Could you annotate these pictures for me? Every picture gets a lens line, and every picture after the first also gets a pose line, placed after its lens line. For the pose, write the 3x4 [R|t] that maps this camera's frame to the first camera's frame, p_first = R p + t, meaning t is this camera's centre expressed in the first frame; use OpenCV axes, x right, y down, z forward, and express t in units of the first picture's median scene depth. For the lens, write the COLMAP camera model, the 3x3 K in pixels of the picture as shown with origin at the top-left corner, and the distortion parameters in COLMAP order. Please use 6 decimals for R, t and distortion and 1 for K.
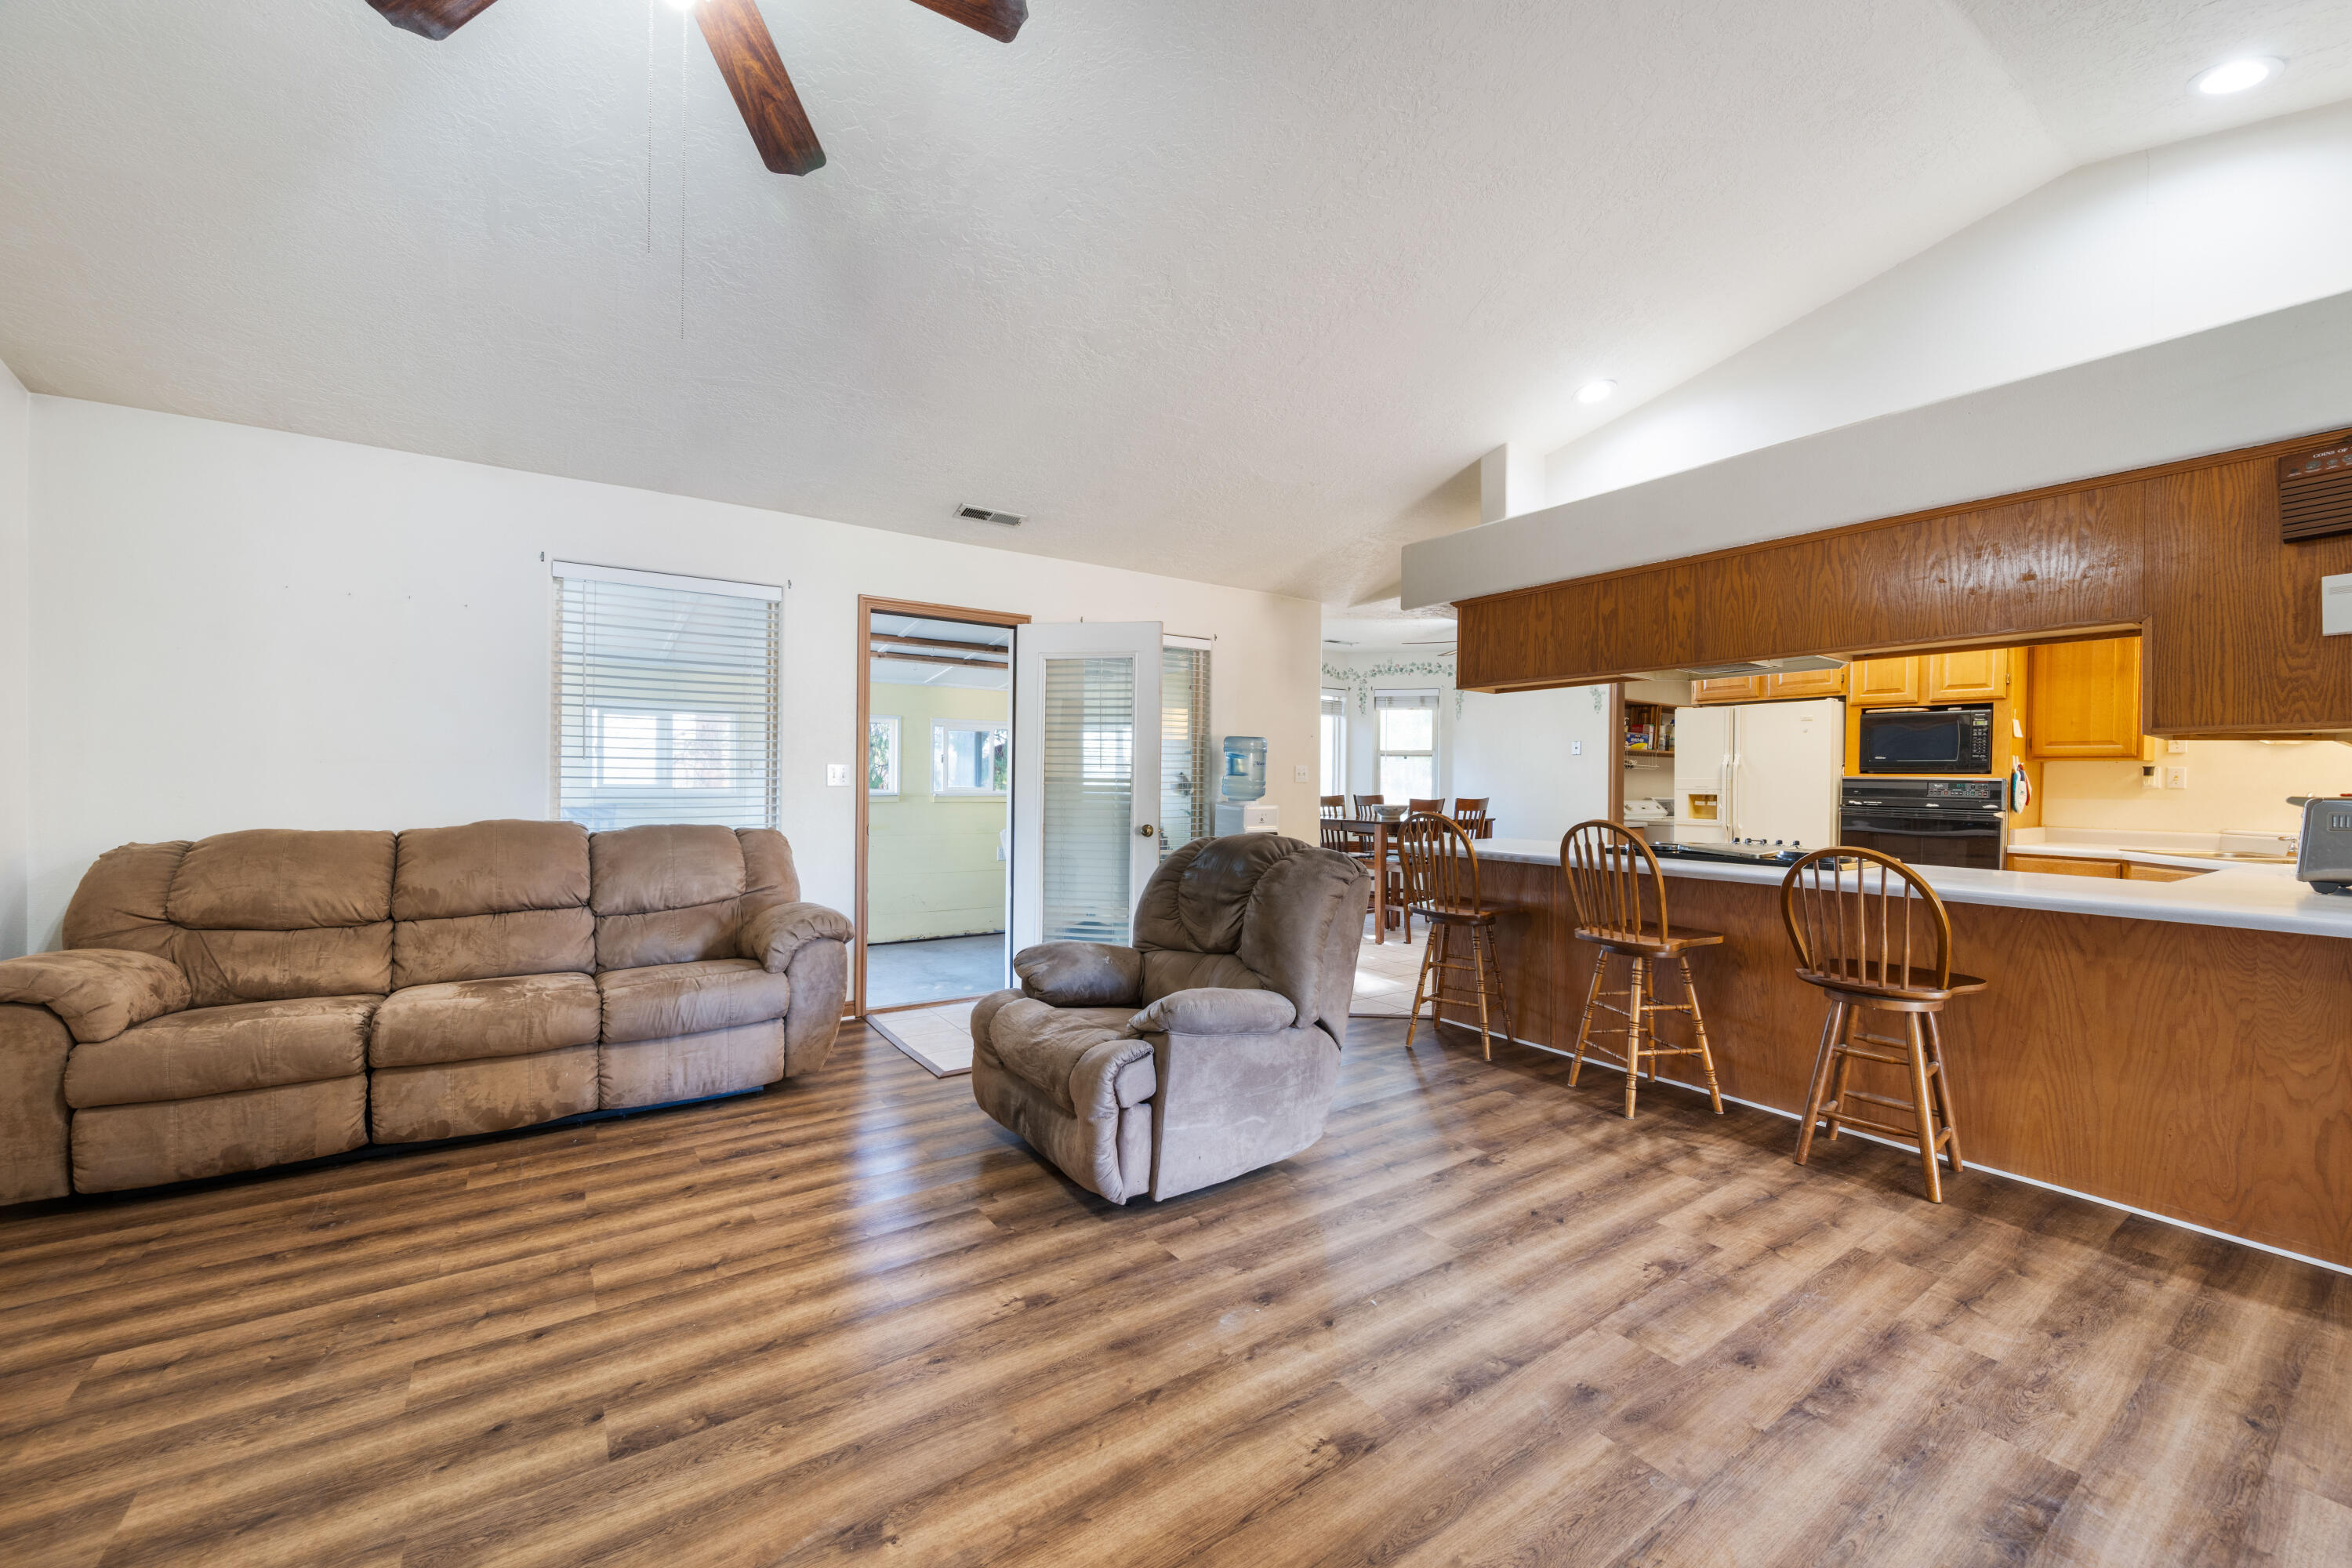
lens RADIAL K [[931.7, 0, 1172.6], [0, 931.7, 781.3], [0, 0, 1]] dist [-0.000225, 0.000147]
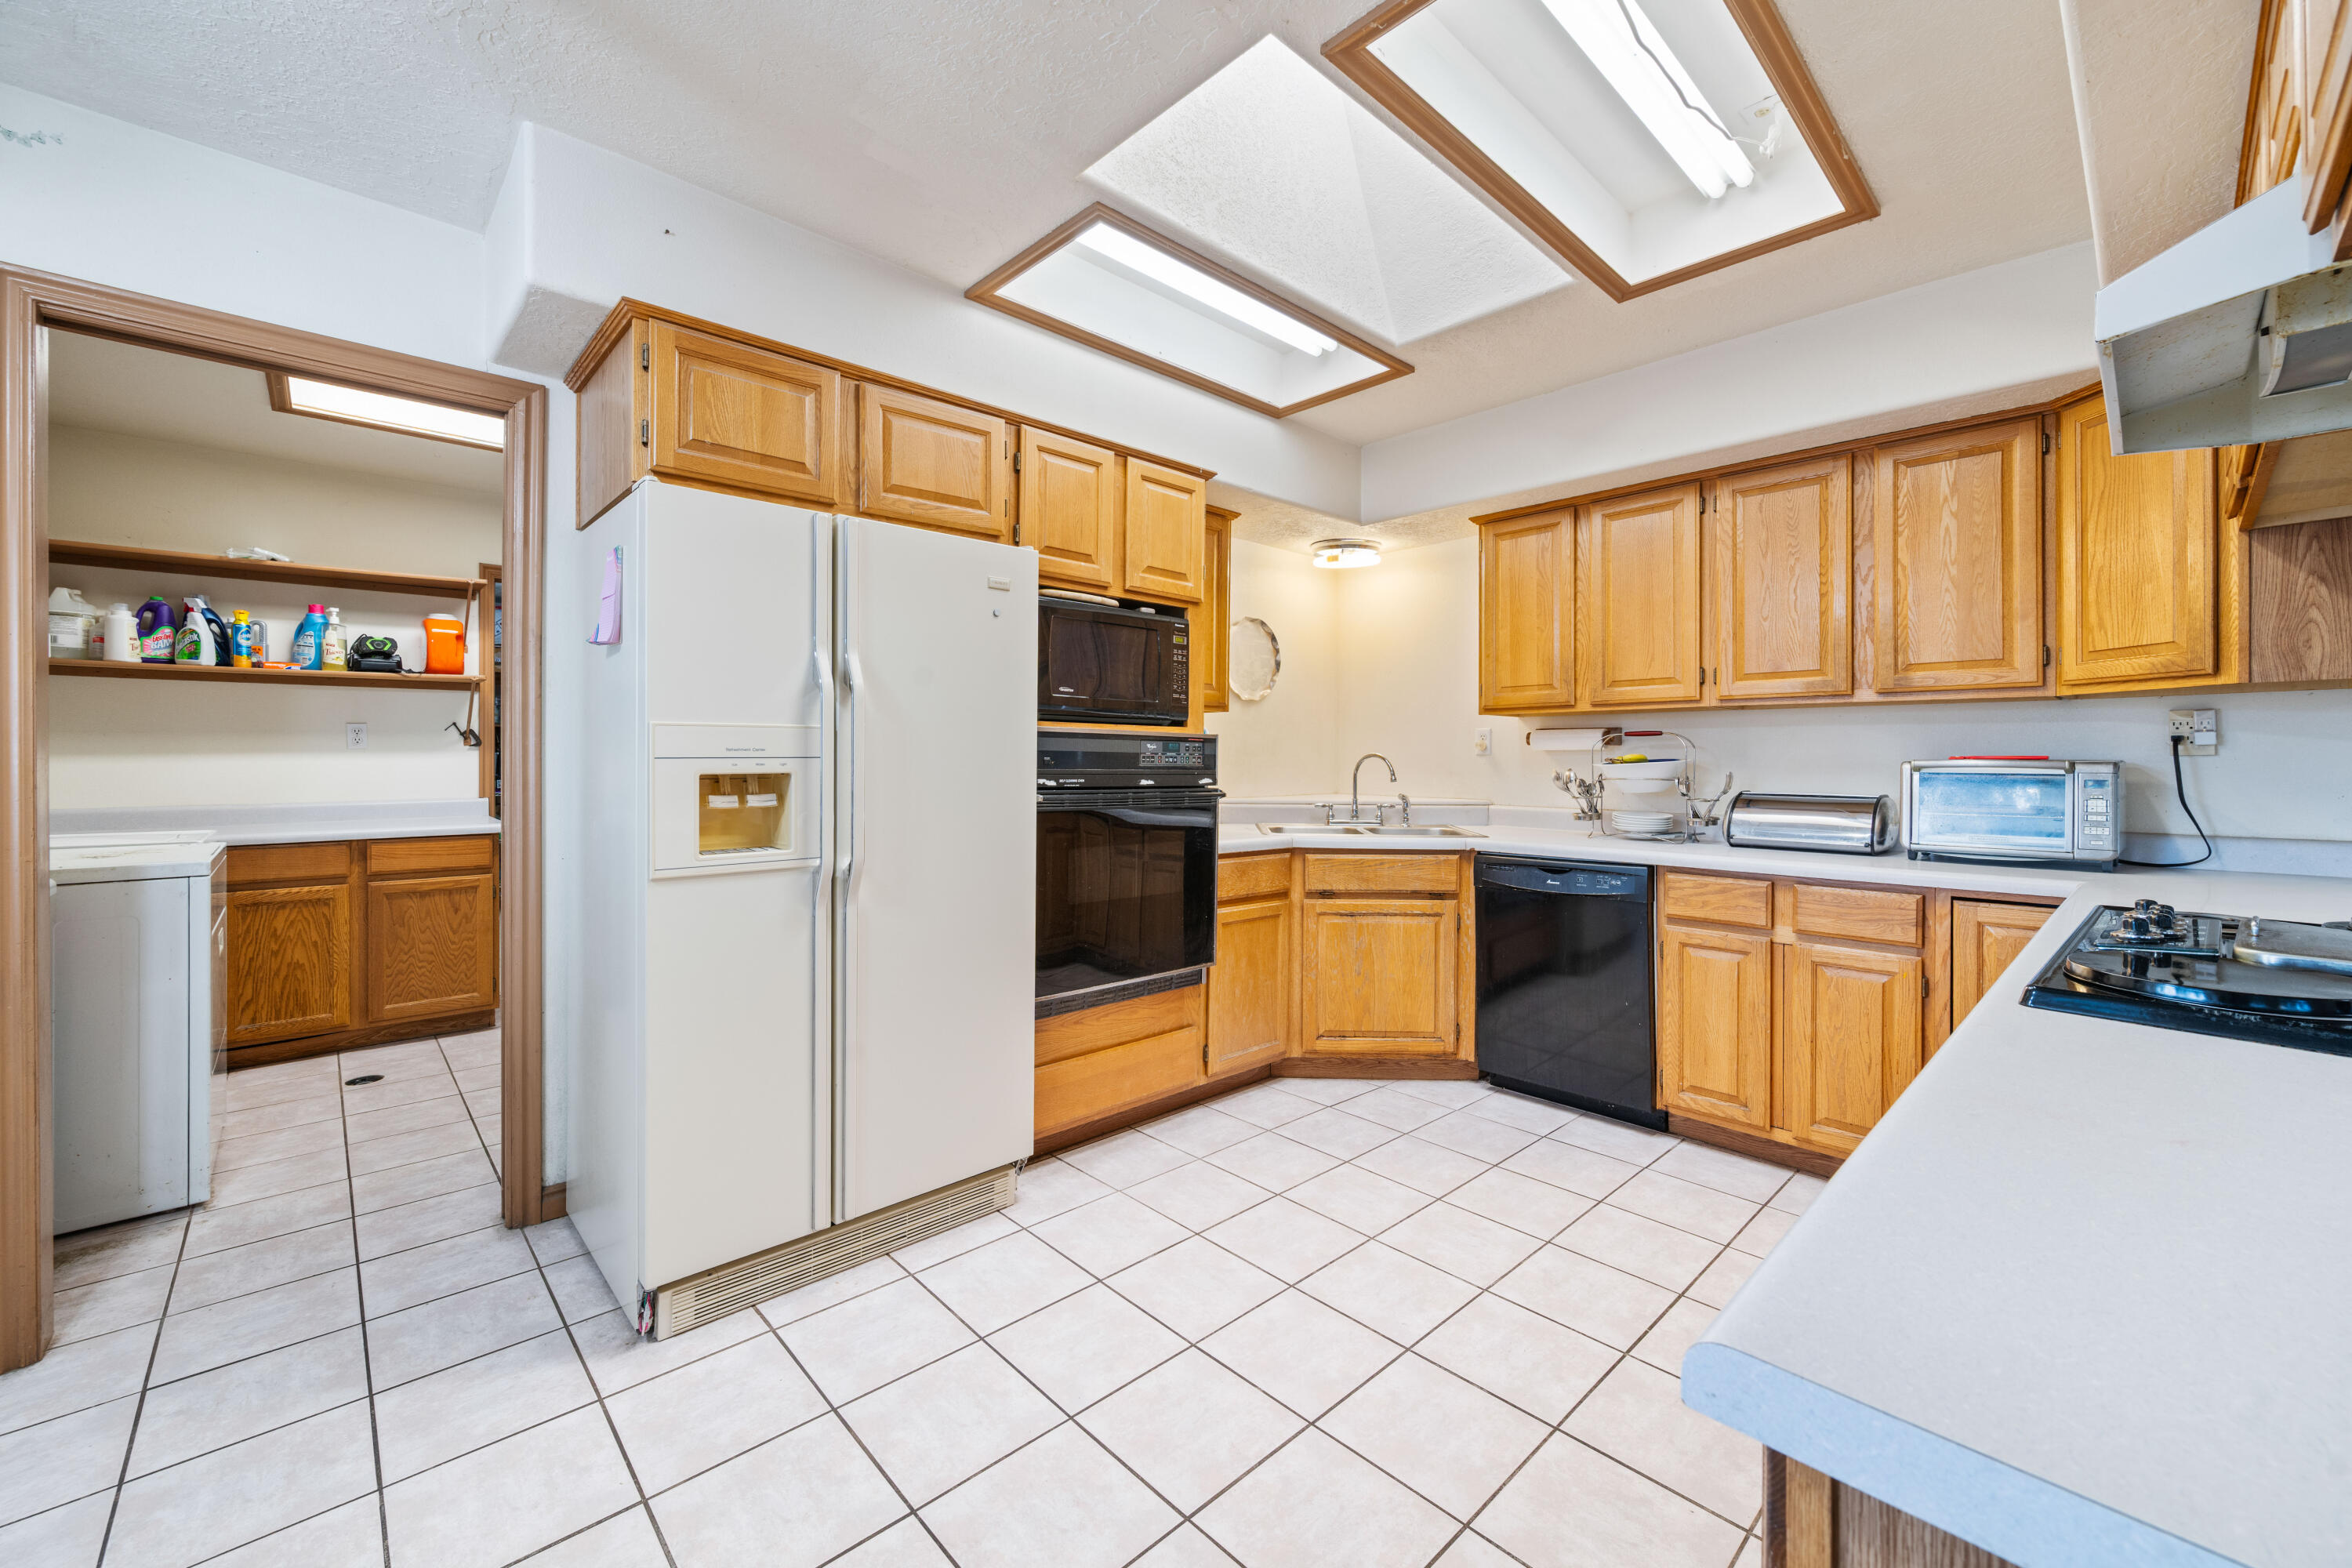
lens RADIAL K [[931.7, 0, 1168.1], [0, 931.7, 759.1], [0, 0, 1]] dist [-0.000225, 0.000147]
pose [[-0.149515, -0.013387, 0.988669, 0.525596], [-0.003504, 0.999909, 0.013010, 0.010011], [-0.988753, -0.001519, -0.149548, 2.019813]]
